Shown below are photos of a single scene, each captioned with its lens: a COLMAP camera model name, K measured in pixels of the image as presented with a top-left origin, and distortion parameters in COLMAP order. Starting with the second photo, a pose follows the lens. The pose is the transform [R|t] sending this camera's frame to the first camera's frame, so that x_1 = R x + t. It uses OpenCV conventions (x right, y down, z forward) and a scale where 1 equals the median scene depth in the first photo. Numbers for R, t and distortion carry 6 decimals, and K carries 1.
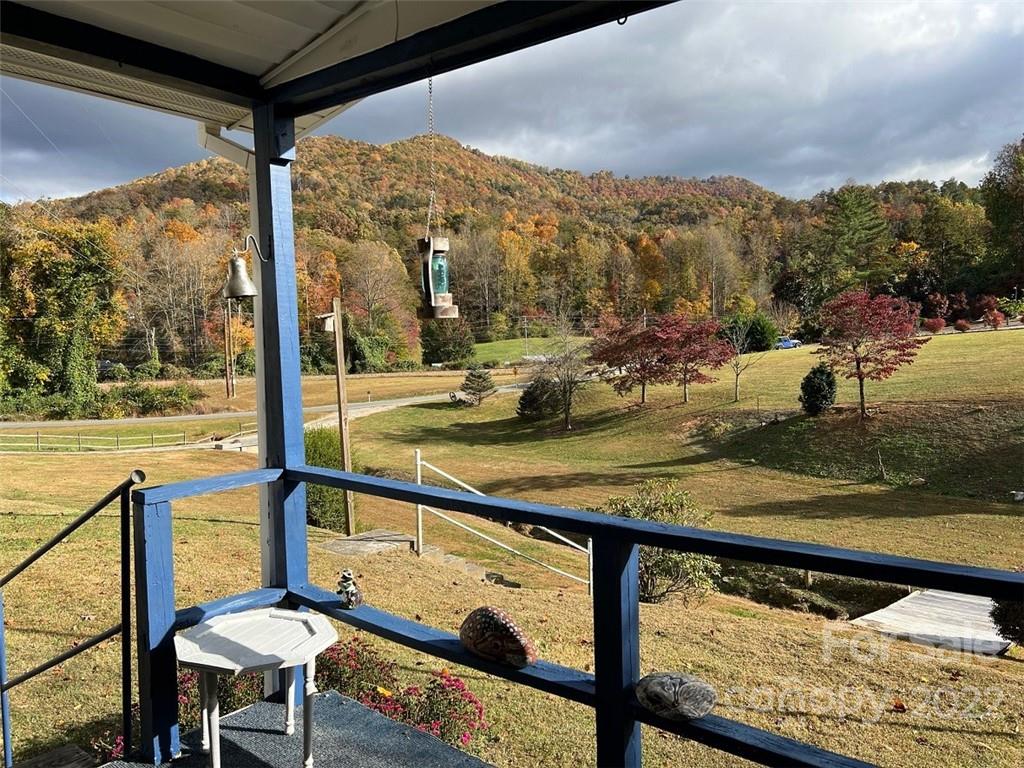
lens RADIAL K [[766.7, 0, 514.1], [0, 766.7, 390.3], [0, 0, 1]] dist [0.111688, -0.176785]
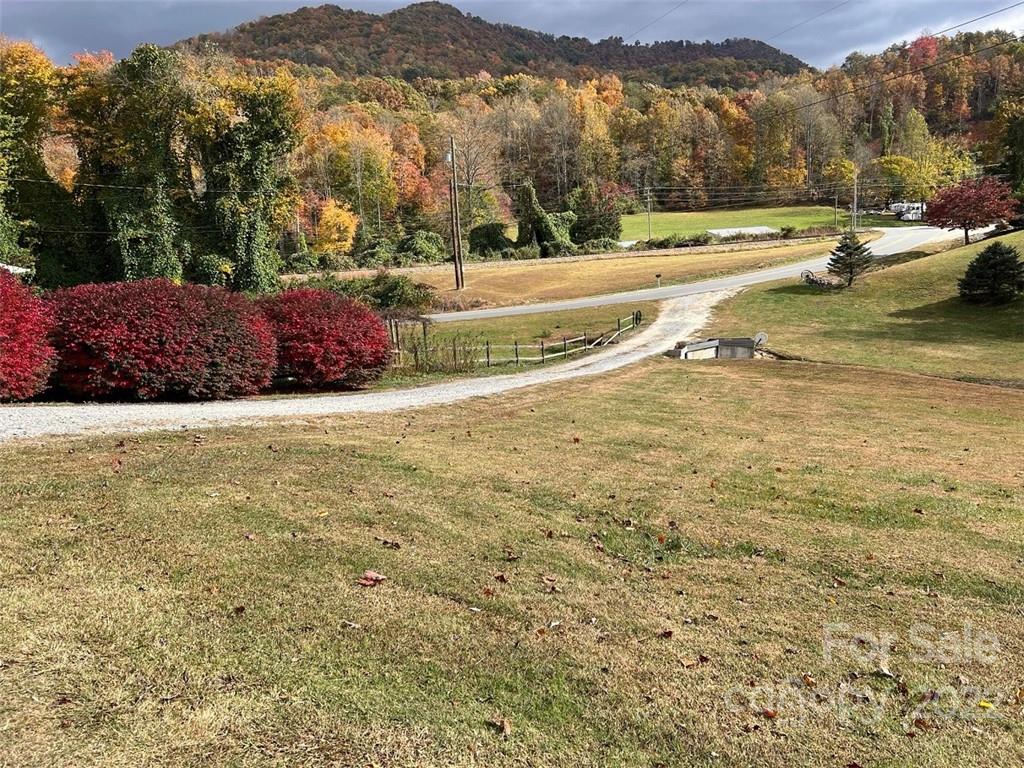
lens RADIAL K [[767.6, 0, 509.5], [0, 767.6, 374.2], [0, 0, 1]] dist [0.057923, -0.066018]
pose [[0.999432, -0.033598, 0.002477, -0.122122], [0.033014, 0.991405, 0.126592, -0.000735], [-0.006709, -0.126438, 0.991952, 0.067544]]
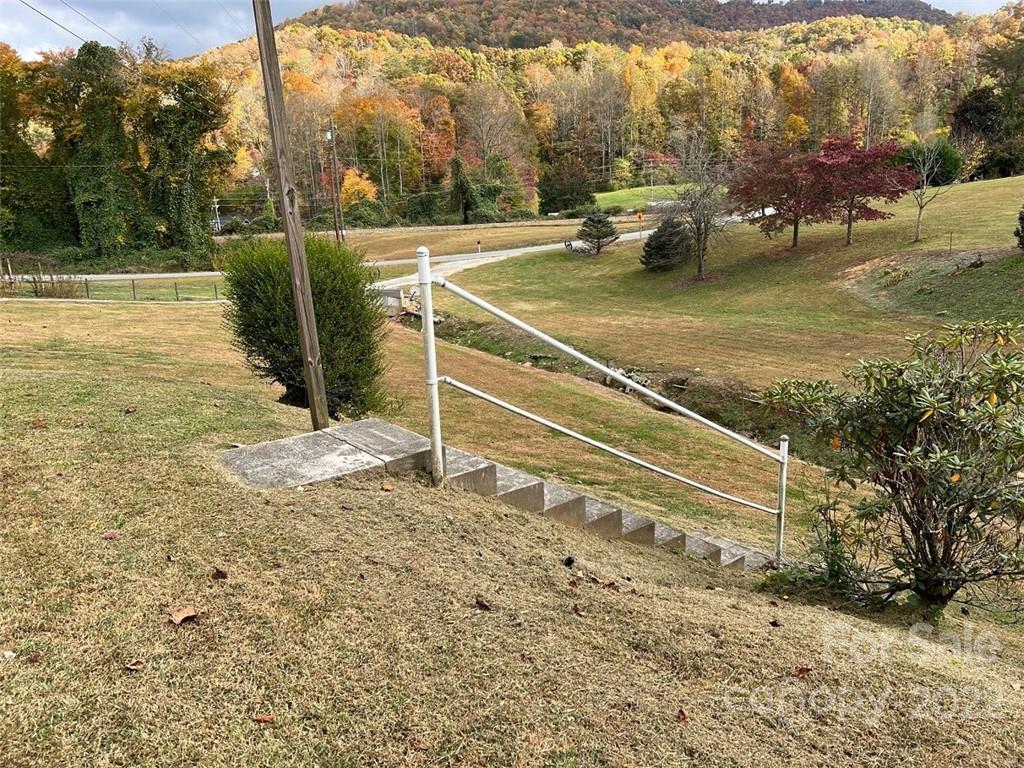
lens RADIAL K [[767.7, 0, 515.6], [0, 767.7, 384.2], [0, 0, 1]] dist [0.059865, -0.068069]
pose [[0.988169, 0.017123, -0.152409, -0.000352], [0.009798, 0.984670, 0.174154, 0.003678], [0.153054, -0.173586, 0.972853, 0.027477]]
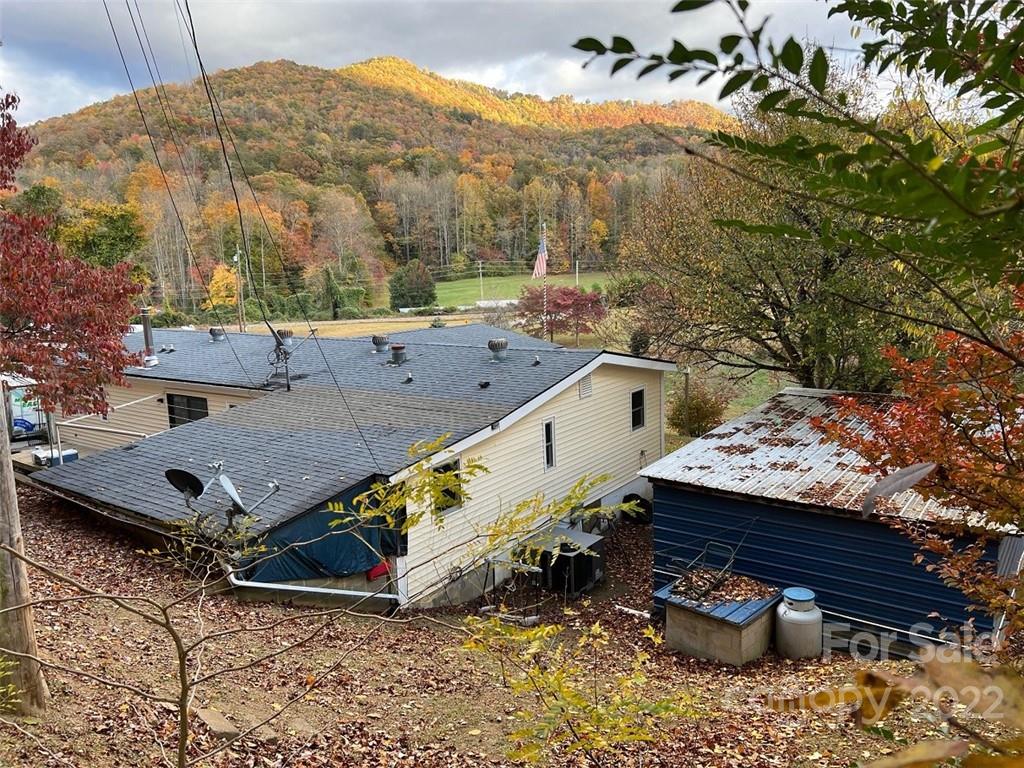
lens RADIAL K [[784.3, 0, 512.0], [0, 784.3, 384.0], [0, 0, 1]] dist [0.072188, -0.111292]
pose [[0.998984, -0.015277, 0.042395, 0.007500], [0.011709, 0.996468, 0.083159, -0.010030], [-0.043515, -0.082578, 0.995634, -0.128352]]
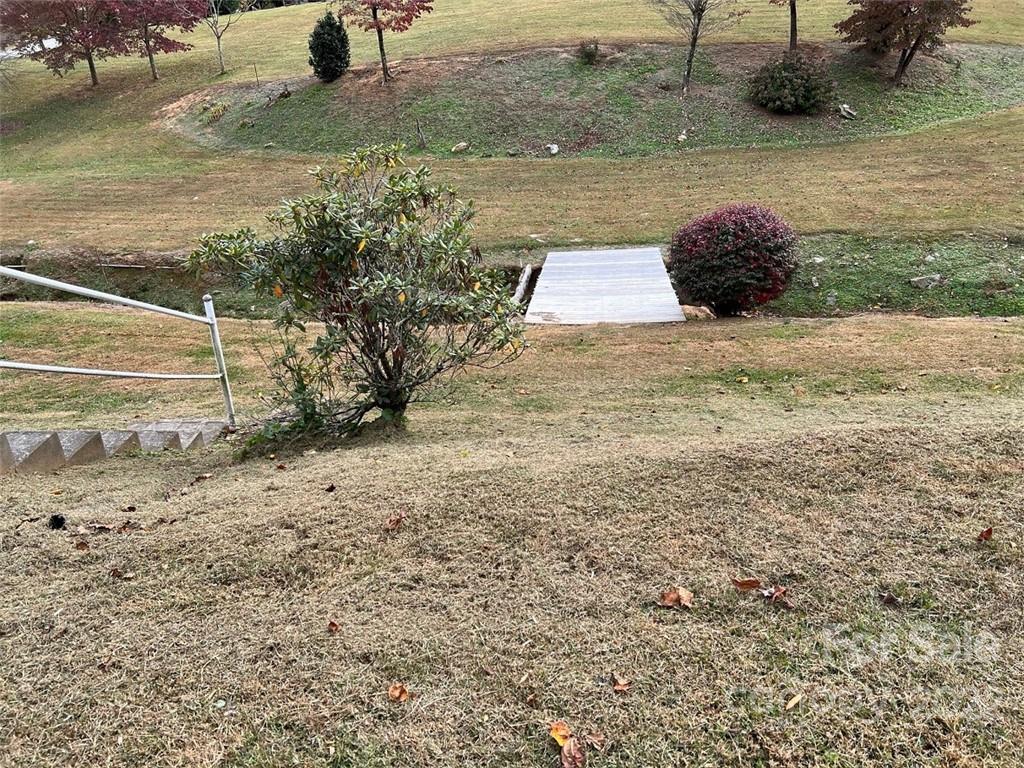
lens RADIAL K [[767.6, 0, 509.5], [0, 767.6, 374.2], [0, 0, 1]] dist [0.057923, -0.066018]
pose [[0.785925, -0.272626, 0.554974, -0.003087], [0.055019, 0.924823, 0.376397, 0.003681], [-0.615869, -0.265286, 0.741842, 0.030620]]
